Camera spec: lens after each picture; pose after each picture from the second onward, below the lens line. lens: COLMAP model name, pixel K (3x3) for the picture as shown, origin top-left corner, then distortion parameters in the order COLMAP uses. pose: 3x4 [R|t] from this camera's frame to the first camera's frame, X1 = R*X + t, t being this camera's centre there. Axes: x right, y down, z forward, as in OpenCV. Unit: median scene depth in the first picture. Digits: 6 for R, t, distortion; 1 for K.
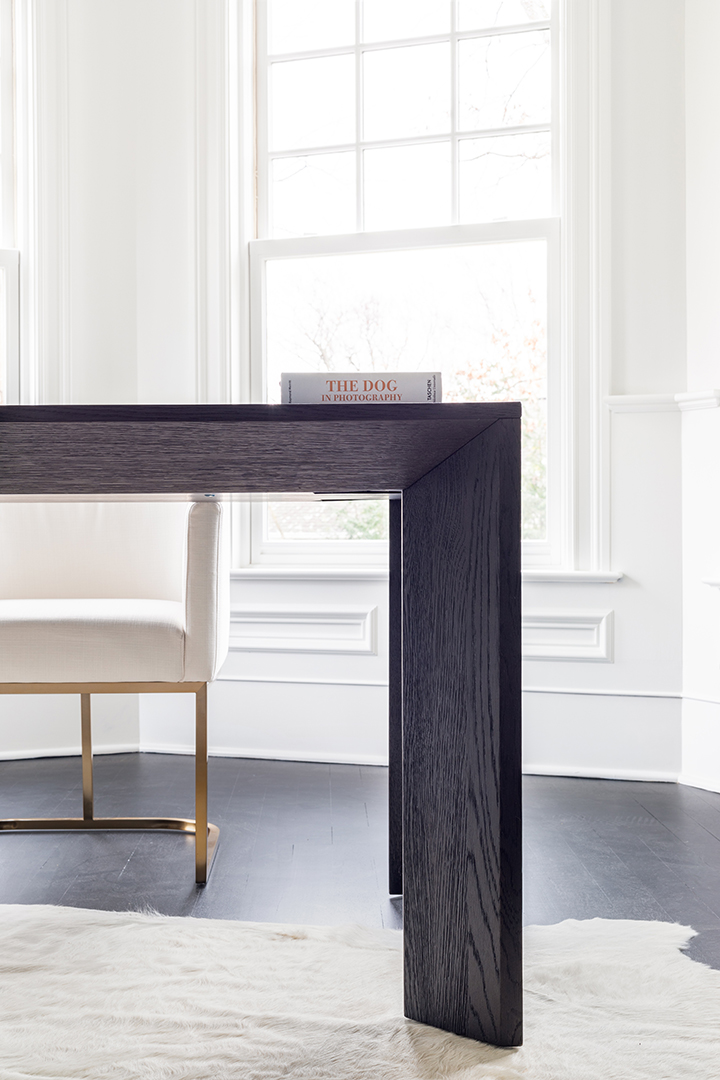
lens RADIAL K [[1573.9, 0, 359.1], [0, 1573.9, 539.0], [0, 0, 1]] dist [-0.007168, 0.000000]
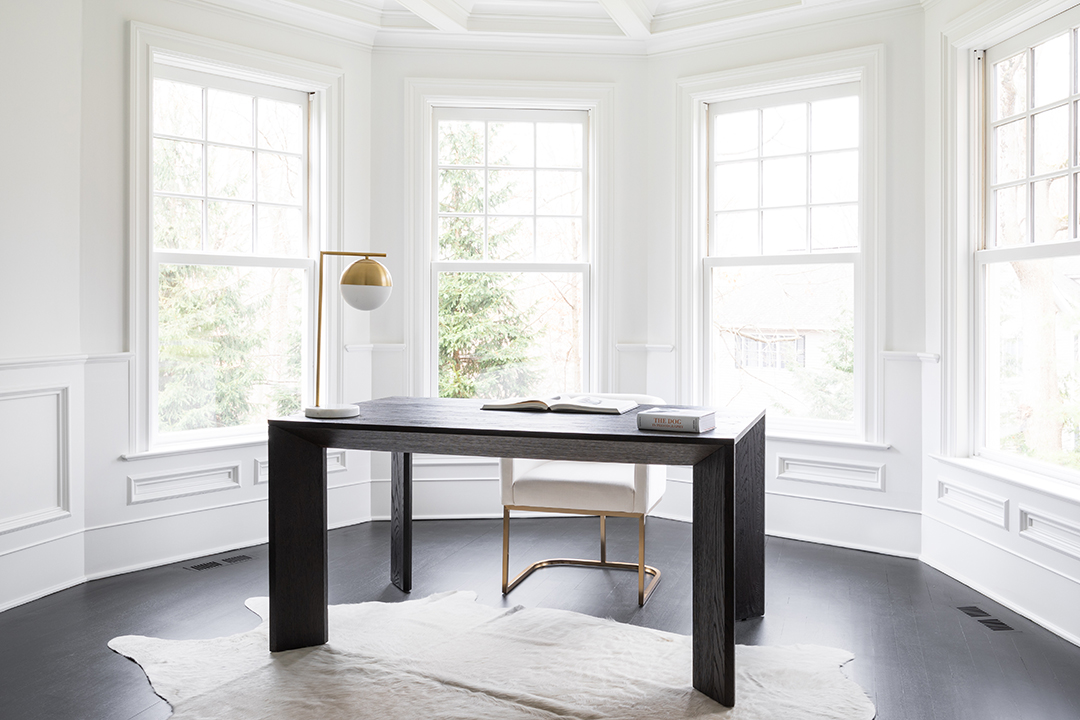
lens RADIAL K [[876.0, 0, 540.0], [0, 876.0, 360.3], [0, 0, 1]] dist [-0.002451, 0.001252]
pose [[0.956009, 0.007426, -0.293244, 0.155696], [-0.010371, 0.999910, -0.008487, -0.142256], [0.293155, 0.011155, 0.956000, -0.272125]]
